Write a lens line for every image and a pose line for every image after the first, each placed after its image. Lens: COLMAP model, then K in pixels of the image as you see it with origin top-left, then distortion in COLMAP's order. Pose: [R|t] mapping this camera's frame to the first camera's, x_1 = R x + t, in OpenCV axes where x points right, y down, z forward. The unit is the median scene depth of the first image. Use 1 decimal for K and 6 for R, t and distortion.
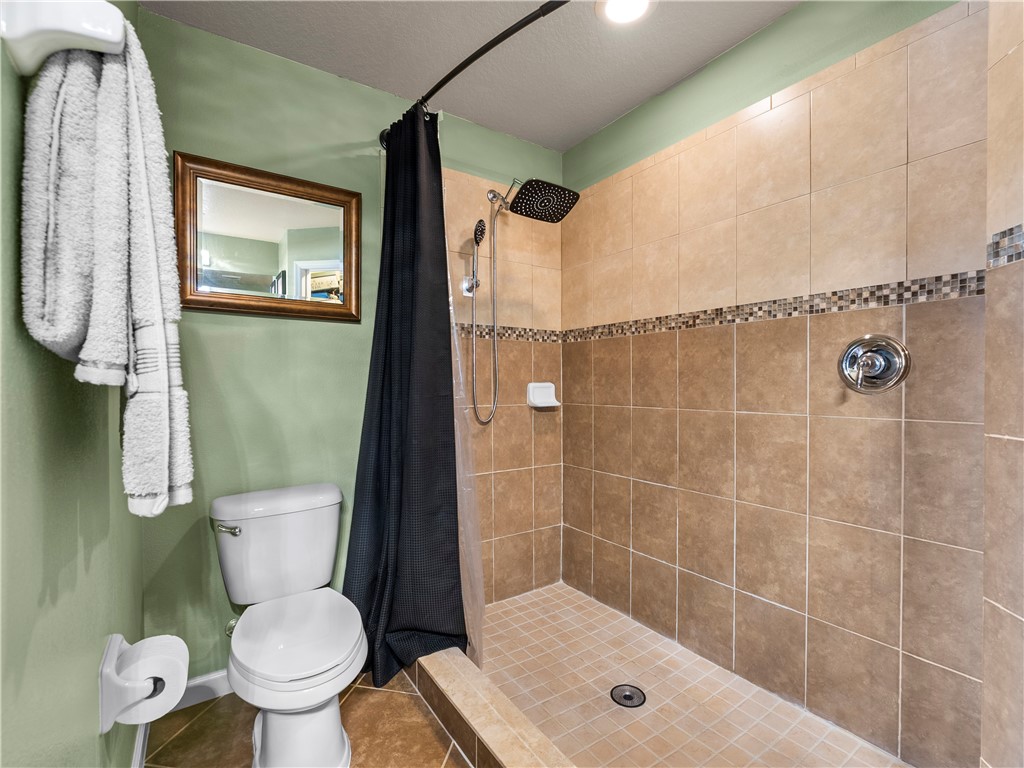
lens RADIAL K [[462.6, 0, 511.4], [0, 462.6, 387.8], [0, 0, 1]] dist [-0.004007, -0.000949]
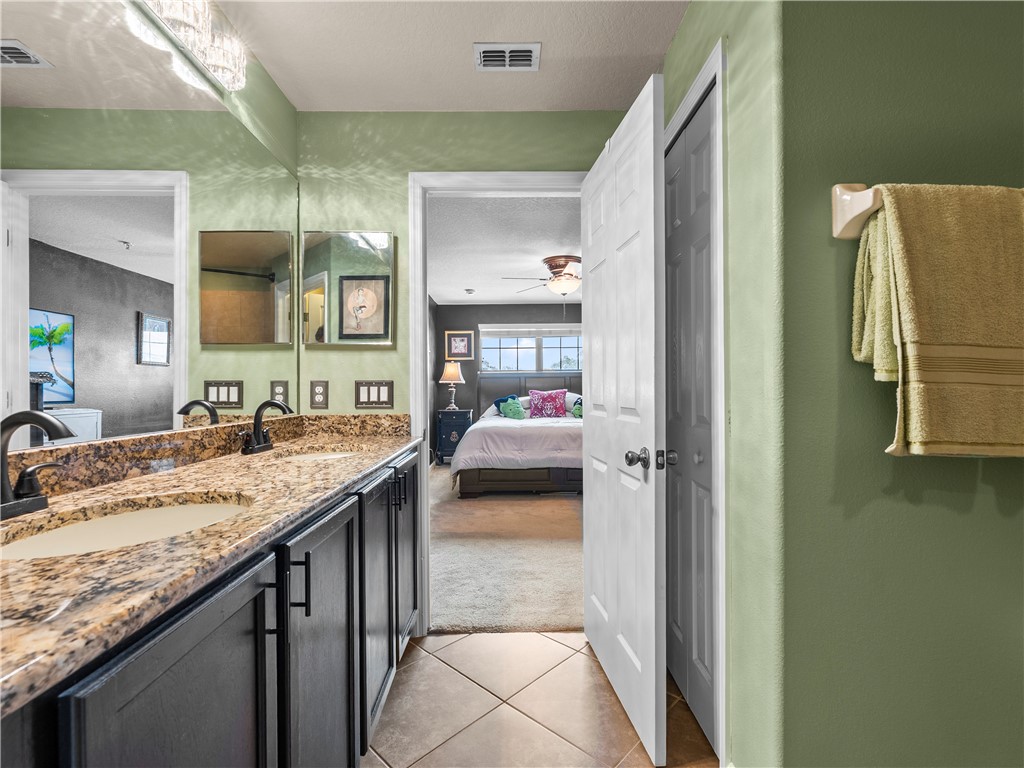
lens RADIAL K [[462.6, 0, 511.4], [0, 462.6, 387.8], [0, 0, 1]] dist [-0.004007, -0.000949]
pose [[-0.557040, 0.004867, -0.830471, 1.572571], [-0.001272, 0.999977, 0.006714, 0.011604], [0.830485, 0.004797, -0.557021, 0.797925]]
